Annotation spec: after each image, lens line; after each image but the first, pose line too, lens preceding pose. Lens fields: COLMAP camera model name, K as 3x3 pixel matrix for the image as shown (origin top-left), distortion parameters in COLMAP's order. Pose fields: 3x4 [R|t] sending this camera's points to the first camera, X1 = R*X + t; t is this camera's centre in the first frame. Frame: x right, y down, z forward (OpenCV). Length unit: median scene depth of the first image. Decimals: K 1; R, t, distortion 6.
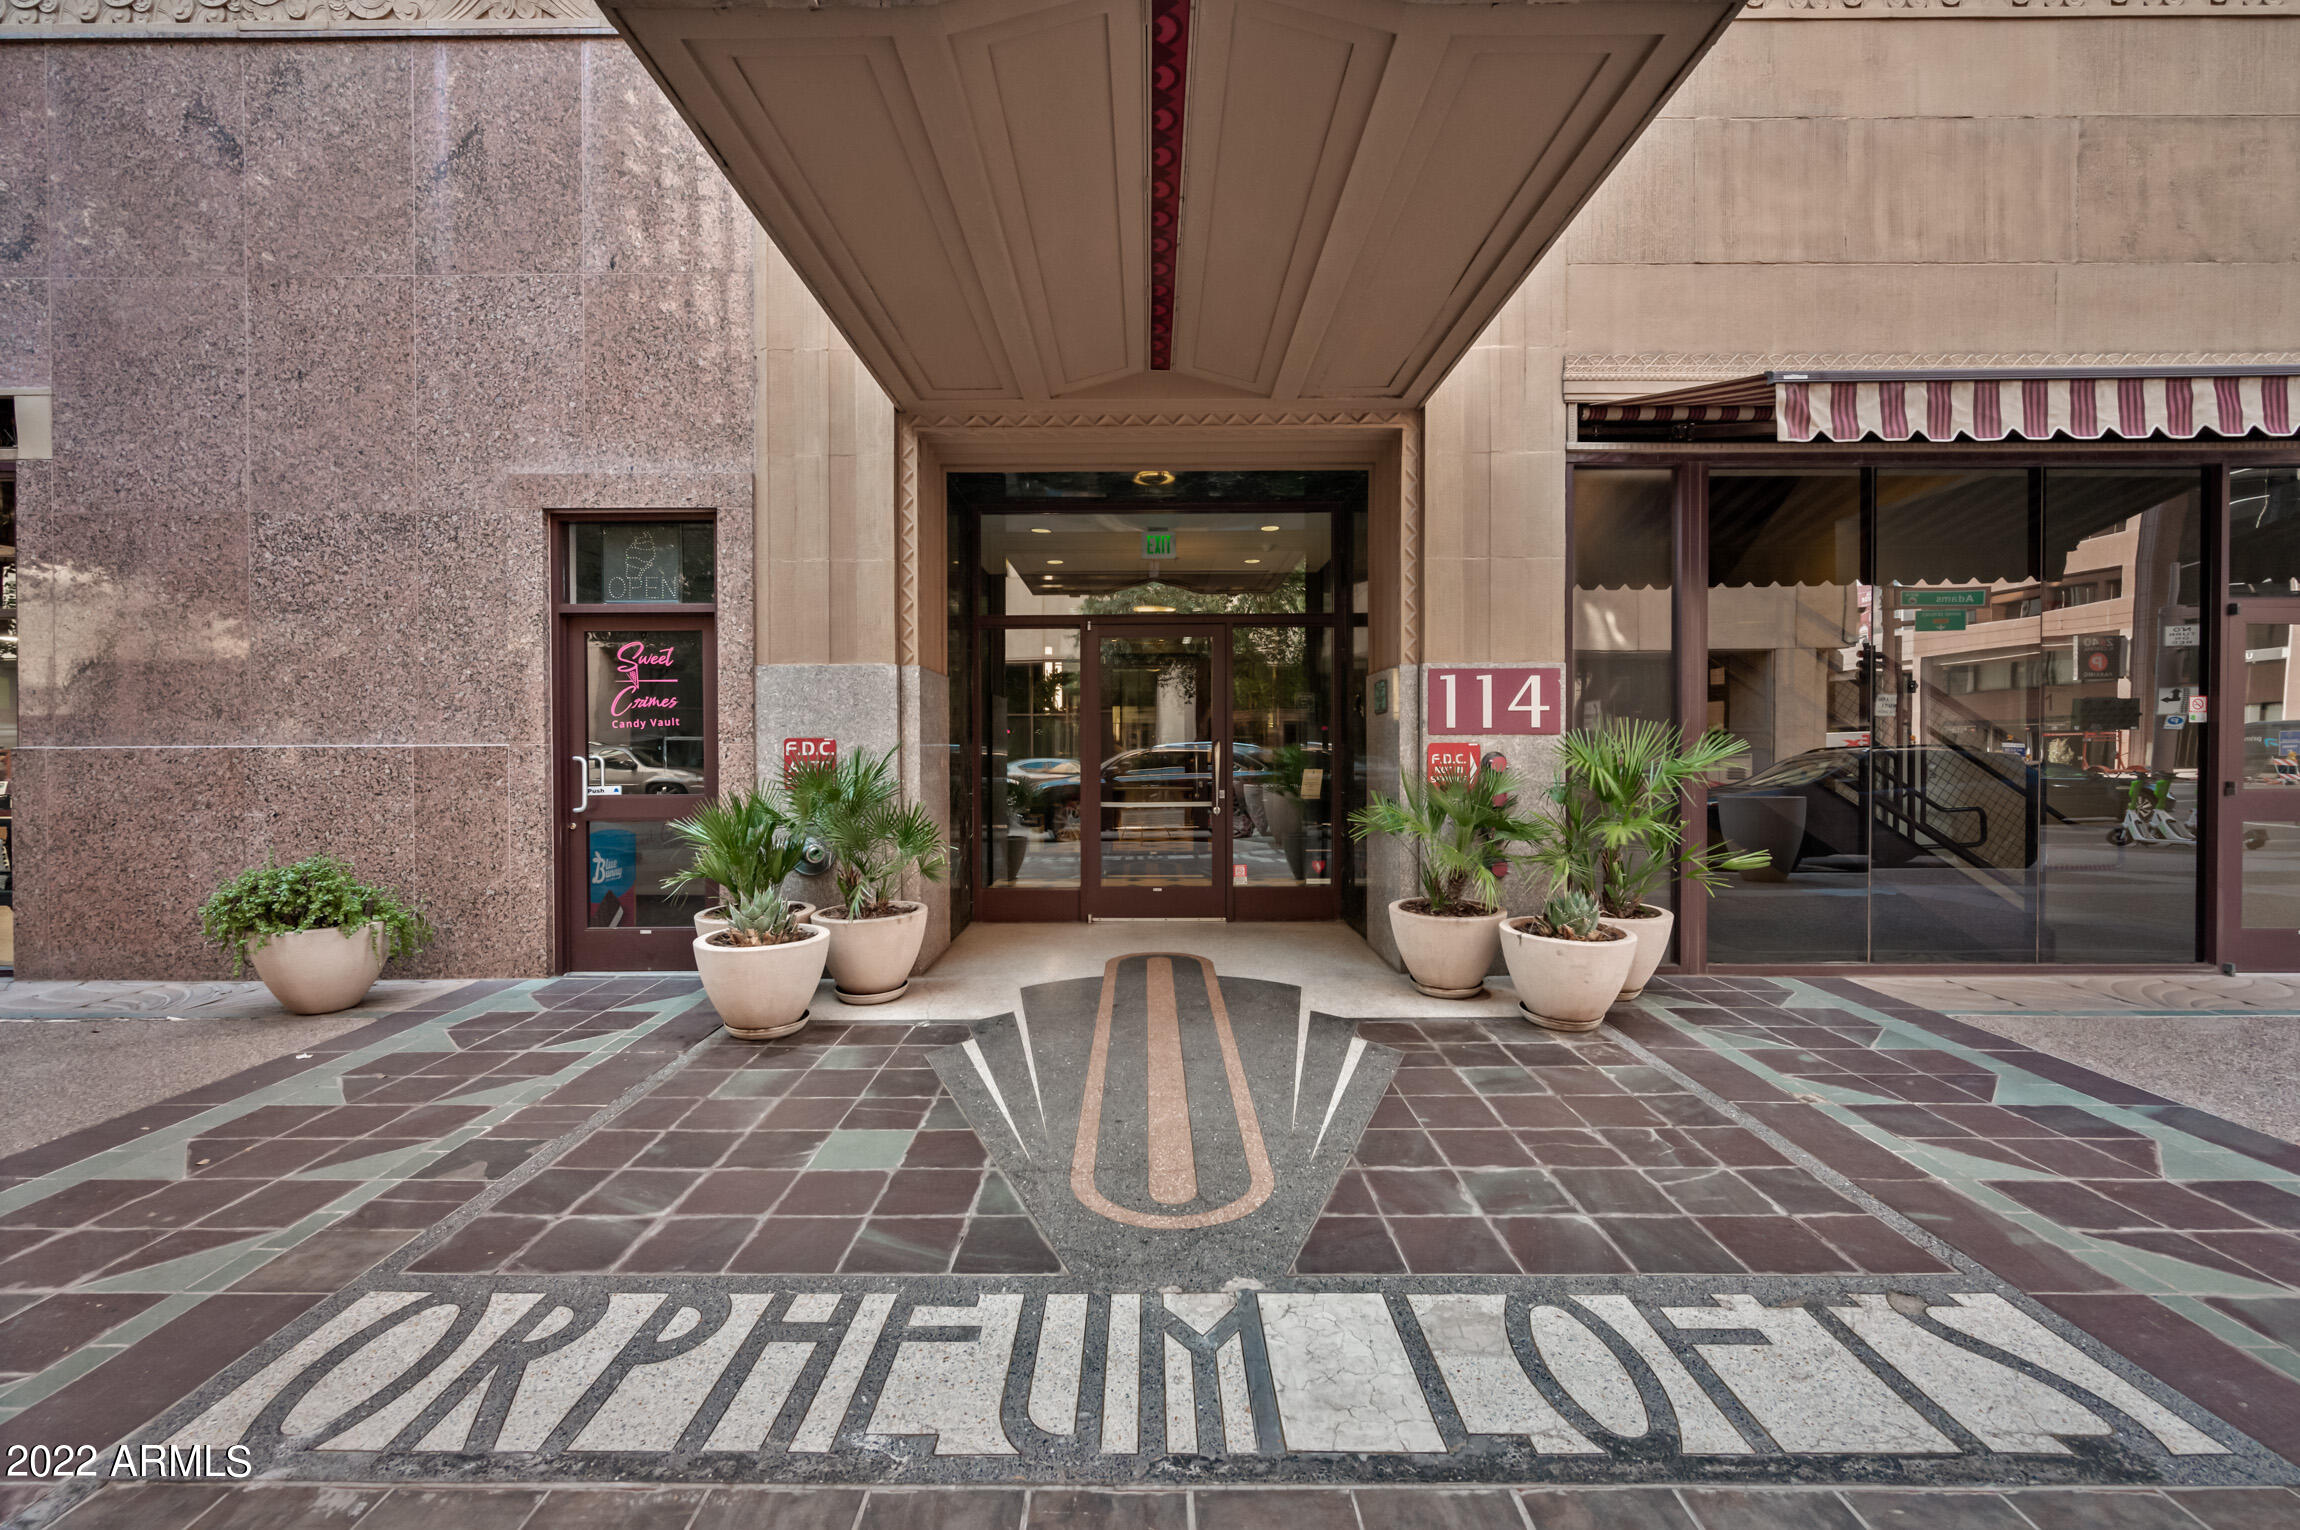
lens RADIAL K [[945.3, 0, 1150.0], [0, 945.3, 765.0], [0, 0, 1]] dist [-0.001976, -0.000382]
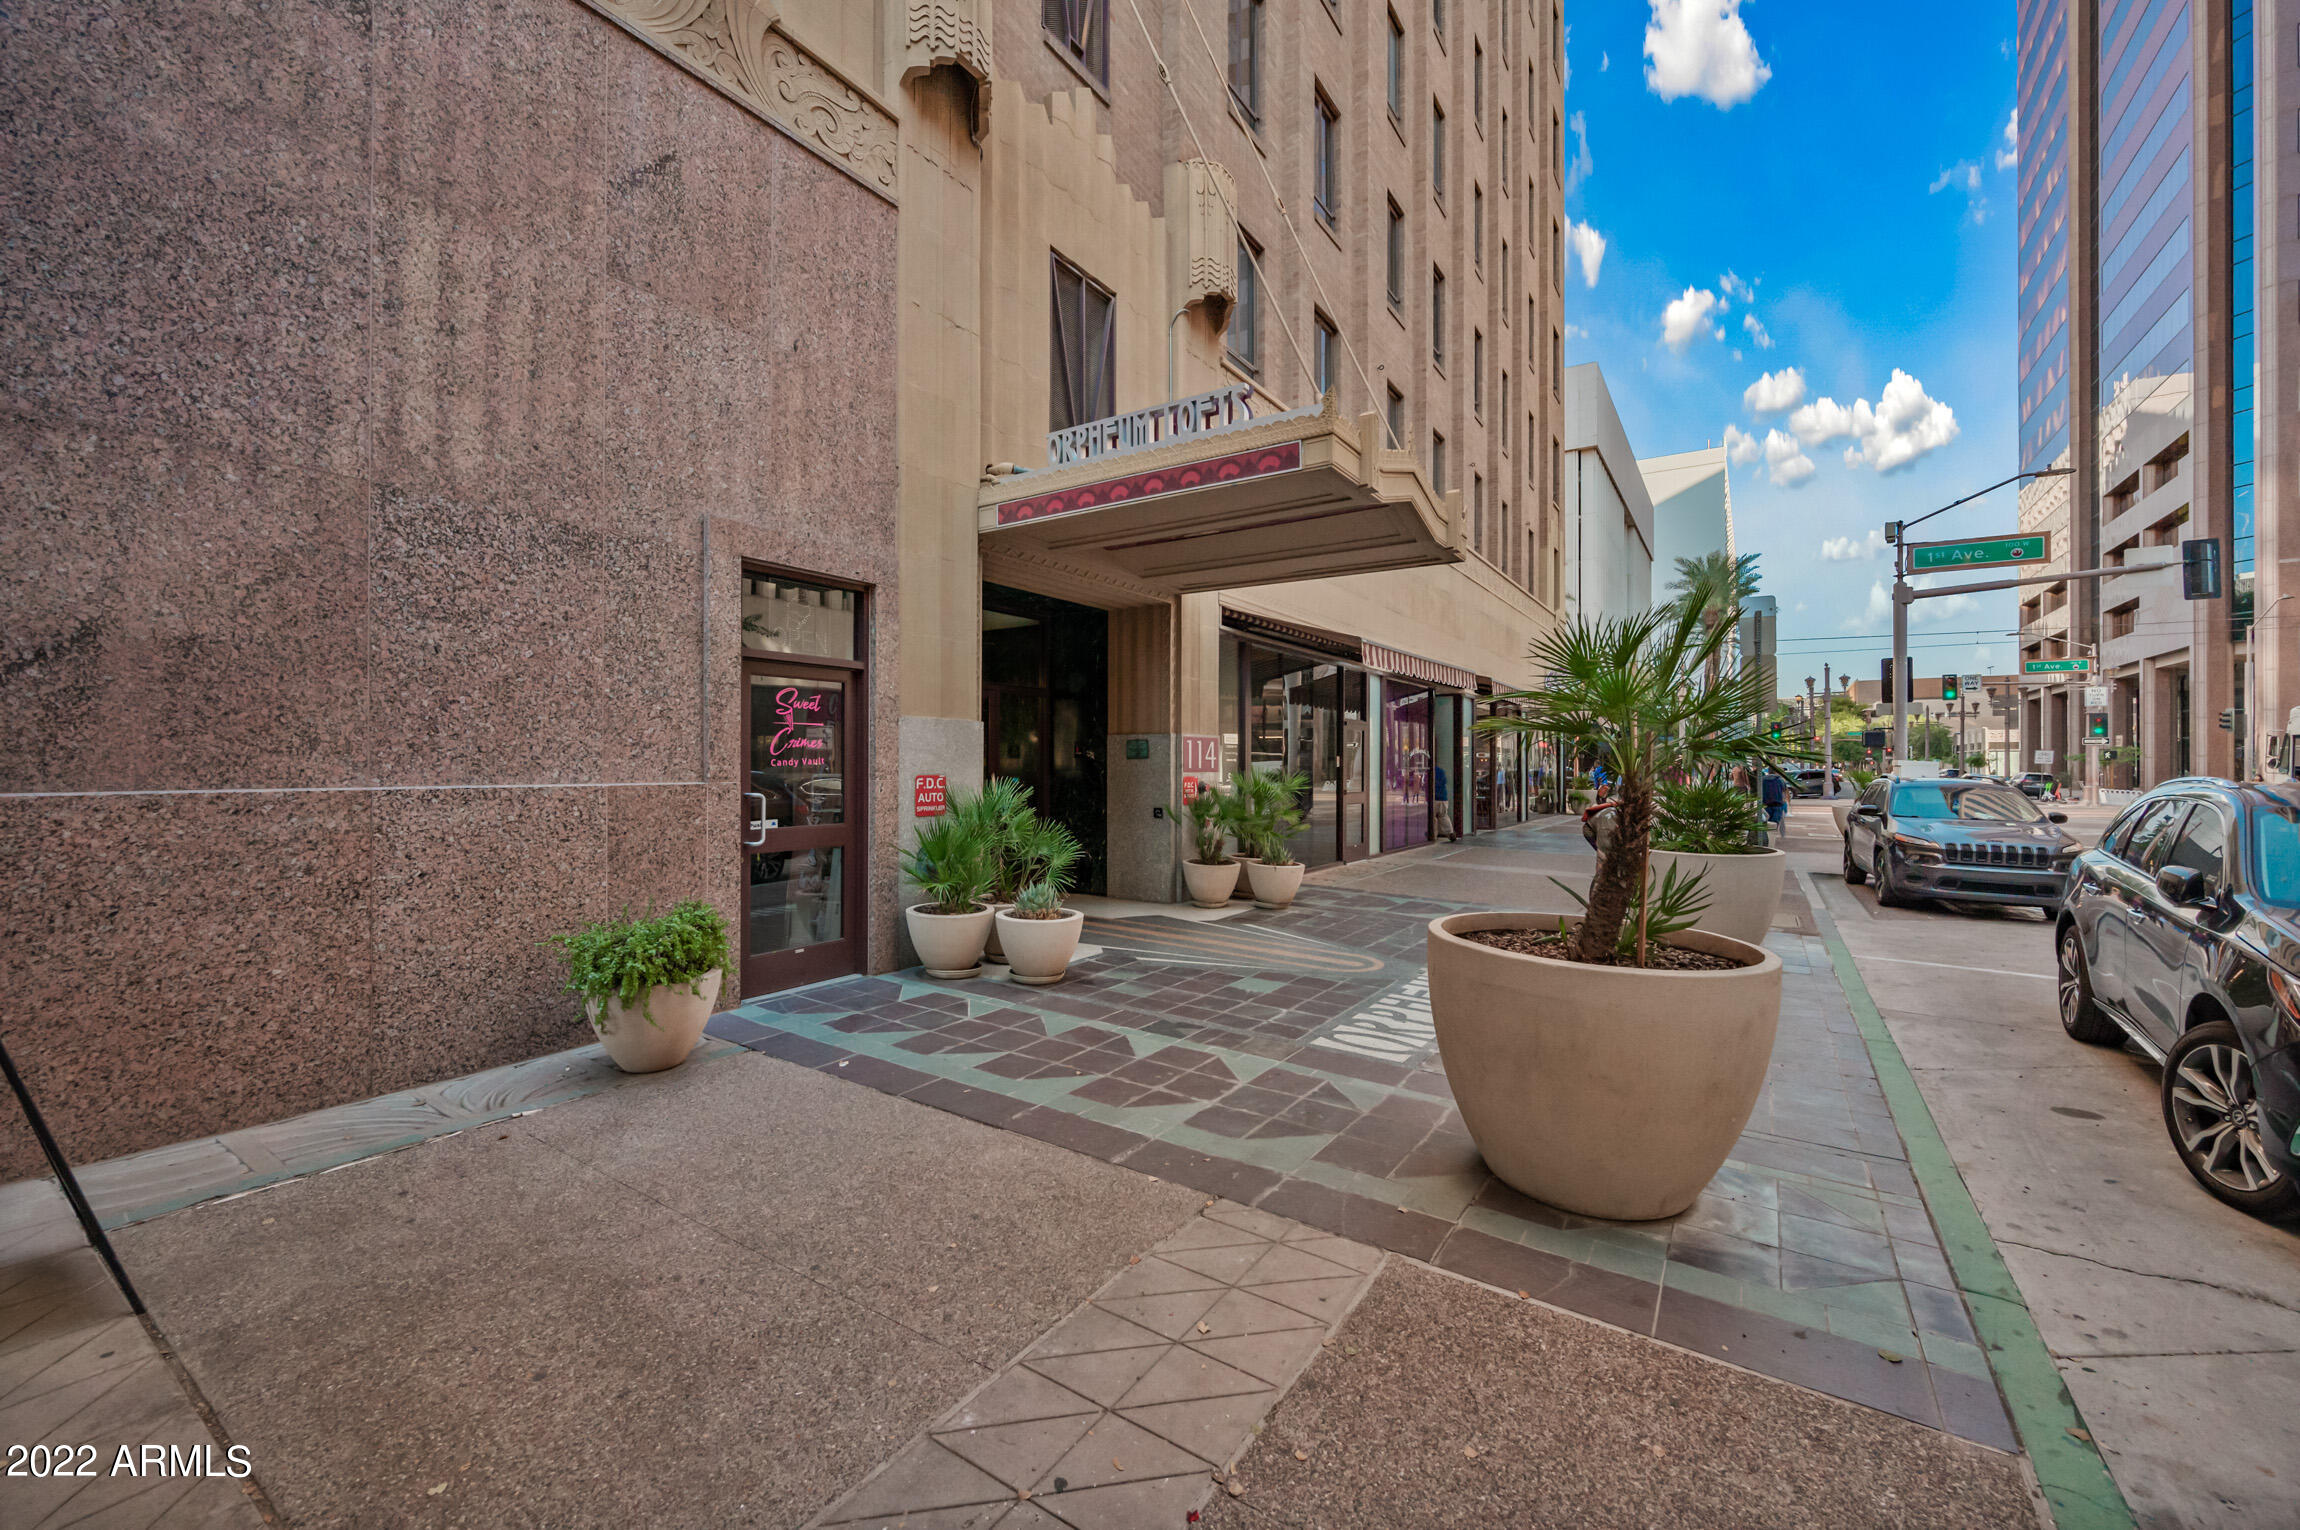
lens RADIAL K [[945.3, 0, 1150.0], [0, 945.3, 765.0], [0, 0, 1]] dist [-0.001976, -0.000382]
pose [[0.536667, 0.004753, 0.843781, -1.270636], [0.006201, 0.999935, -0.009576, -0.027749], [-0.843771, 0.010371, 0.536603, 0.061079]]
